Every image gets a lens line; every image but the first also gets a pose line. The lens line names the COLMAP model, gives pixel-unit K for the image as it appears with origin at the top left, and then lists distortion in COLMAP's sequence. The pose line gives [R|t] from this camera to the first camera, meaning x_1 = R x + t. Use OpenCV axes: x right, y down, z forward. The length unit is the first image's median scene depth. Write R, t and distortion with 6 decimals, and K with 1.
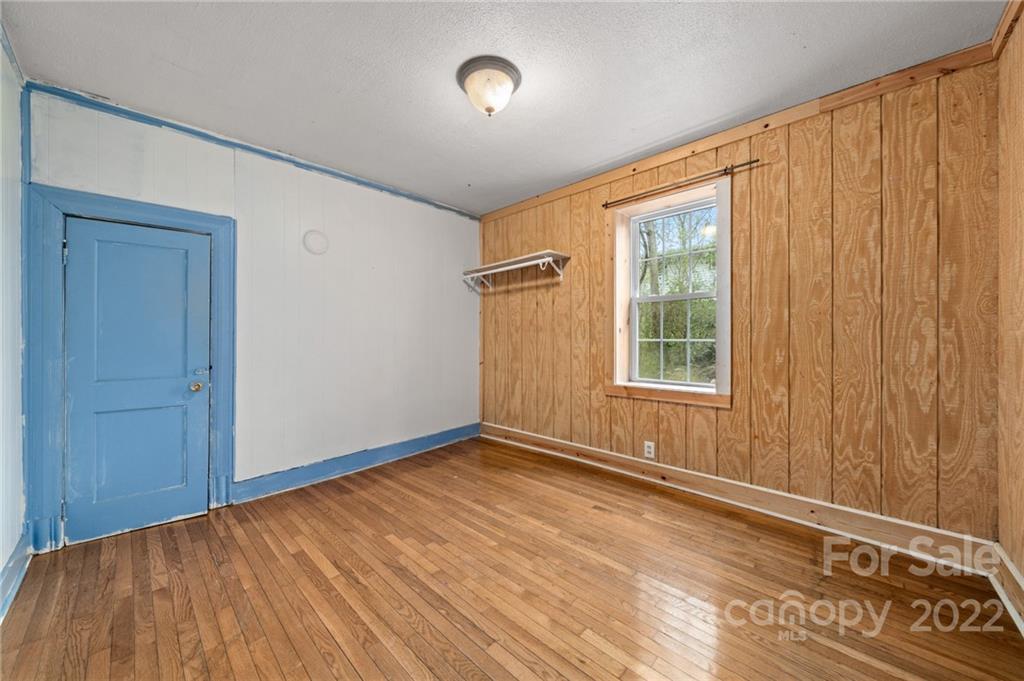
lens RADIAL K [[399.2, 0, 519.6], [0, 399.2, 339.2], [0, 0, 1]] dist [-0.003921, -0.000230]
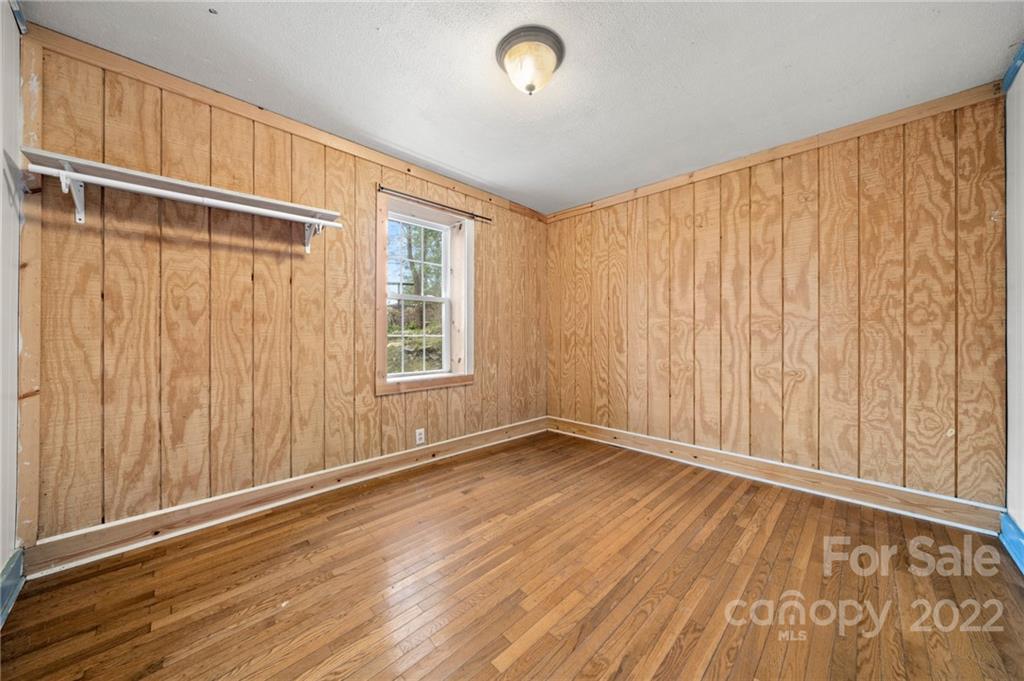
lens RADIAL K [[361.6, 0, 517.6], [0, 361.6, 335.6], [0, 0, 1]] dist [-0.004896, 0.000507]
pose [[-0.023513, 0.001566, 0.999722, -0.599842], [0.001268, 0.999998, -0.001537, 0.004194], [-0.999723, 0.001232, -0.023515, 0.683886]]
